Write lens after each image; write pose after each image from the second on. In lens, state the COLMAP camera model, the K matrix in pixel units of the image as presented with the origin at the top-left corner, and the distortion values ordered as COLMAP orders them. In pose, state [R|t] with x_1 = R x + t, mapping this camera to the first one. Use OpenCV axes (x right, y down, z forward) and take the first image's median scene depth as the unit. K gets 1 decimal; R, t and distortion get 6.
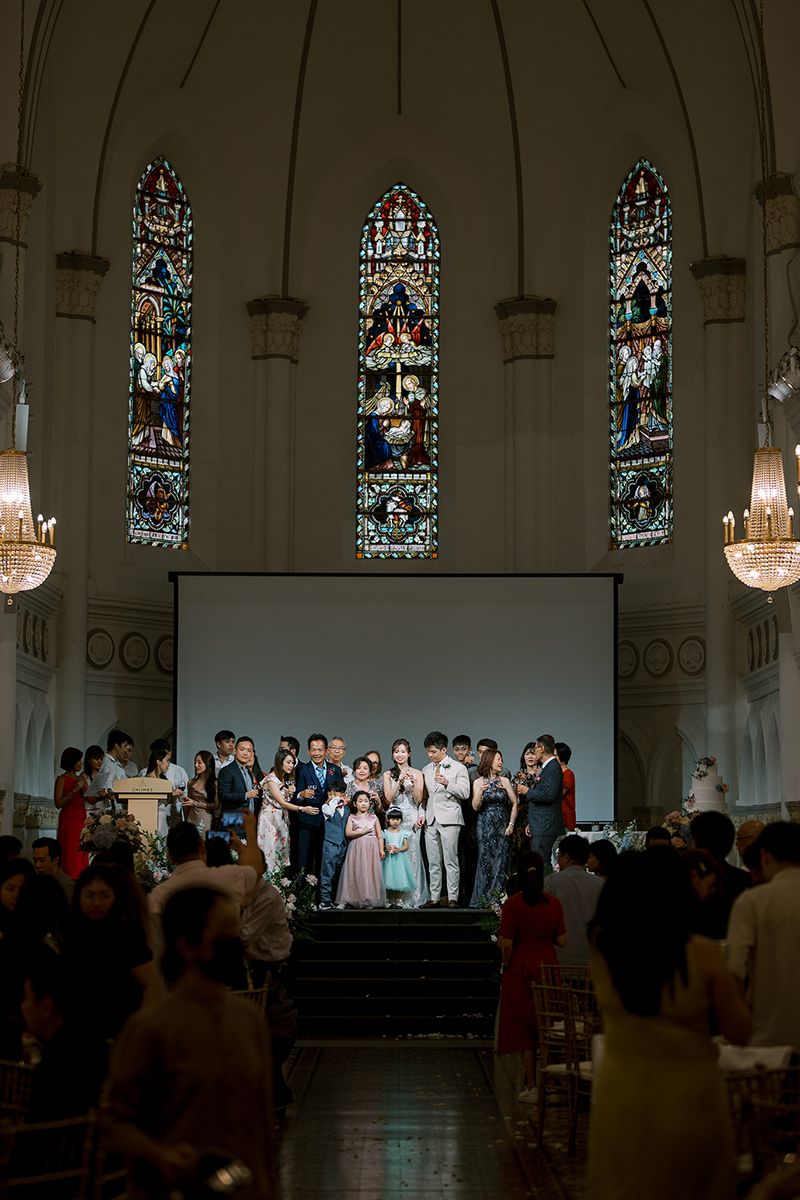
lens RADIAL K [[2451.2, 0, 431.2], [0, 2451.2, 599.2], [0, 0, 1]] dist [-0.081871, -0.028877]
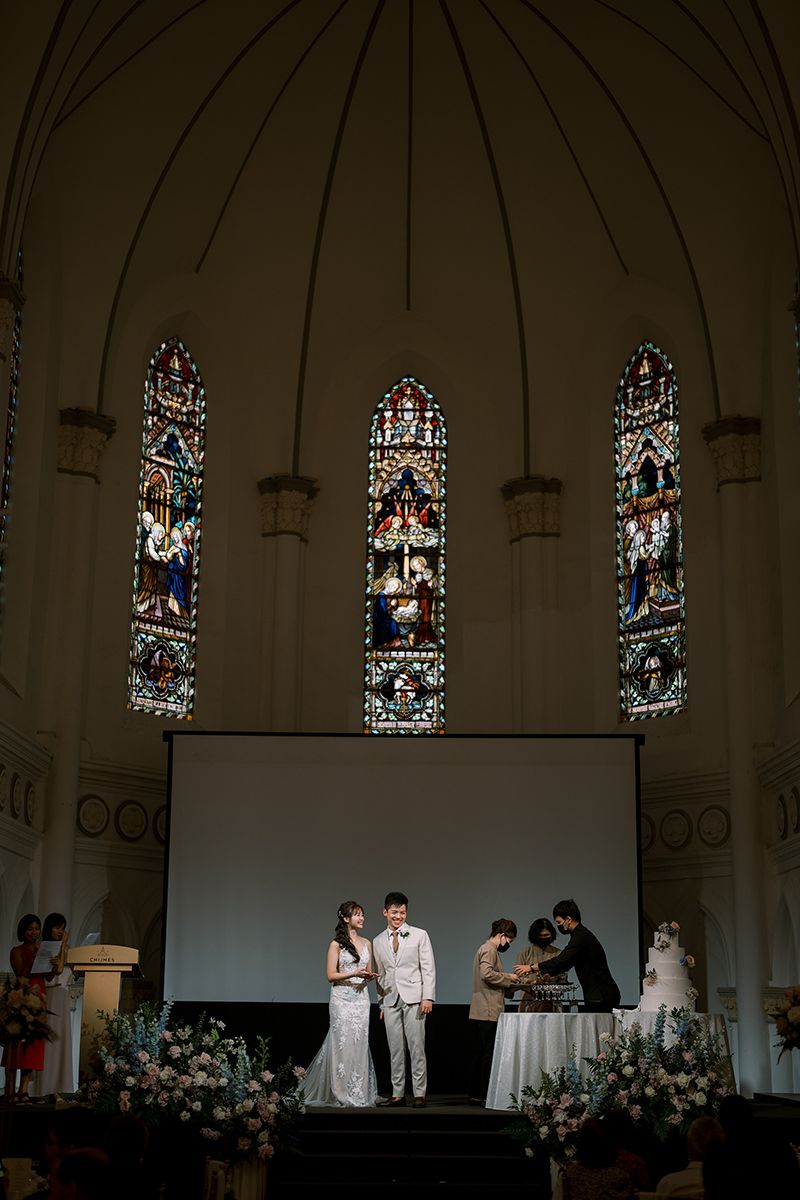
lens RADIAL K [[1686.3, 0, 411.4], [0, 1686.3, 594.5], [0, 0, 1]] dist [-0.139434, 0.899076]
pose [[0.999972, 0.002557, -0.007021, -0.006528], [-0.003589, 0.988526, -0.151011, 0.031404], [0.006555, 0.151032, 0.988507, 0.321073]]
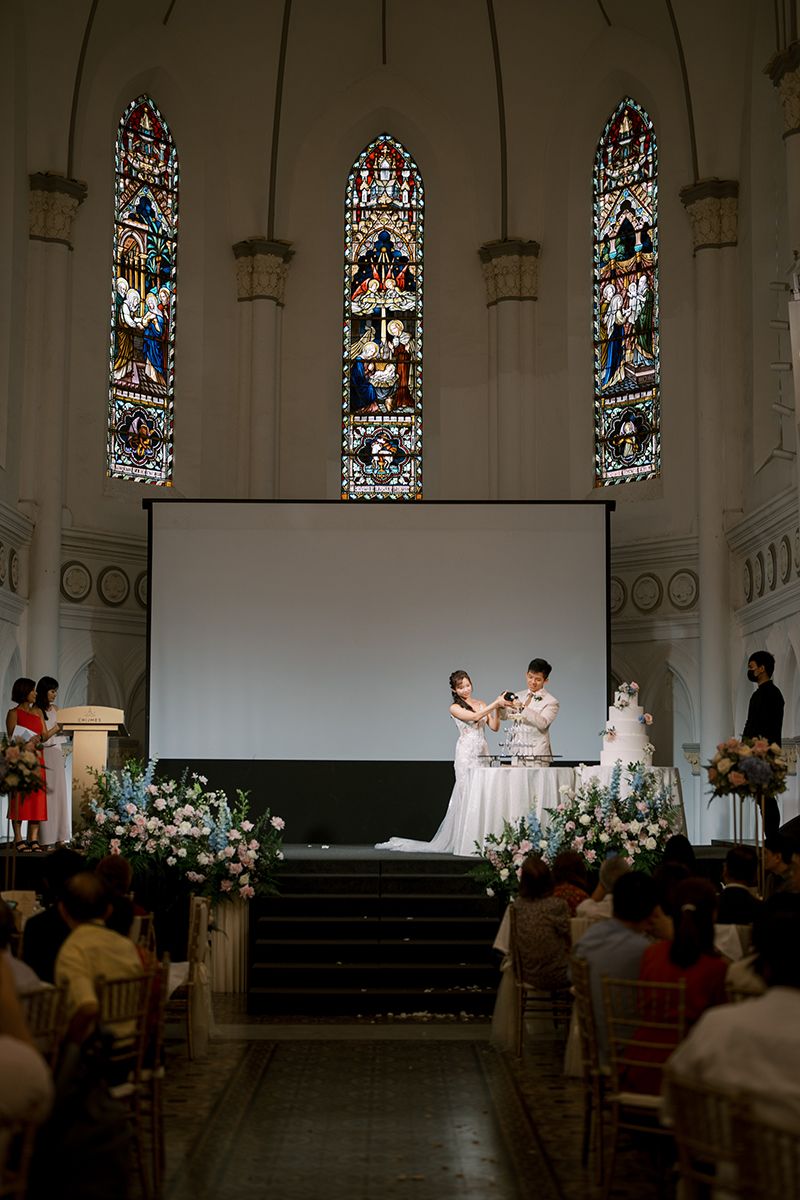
lens RADIAL K [[1755.3, 0, 412.2], [0, 1755.3, 605.0], [0, 0, 1]] dist [-0.148048, 0.906400]
pose [[0.999999, -0.000432, -0.001418, -0.000456], [0.000429, 0.999998, -0.002011, 0.029140], [0.001419, 0.002011, 0.999997, 0.286134]]
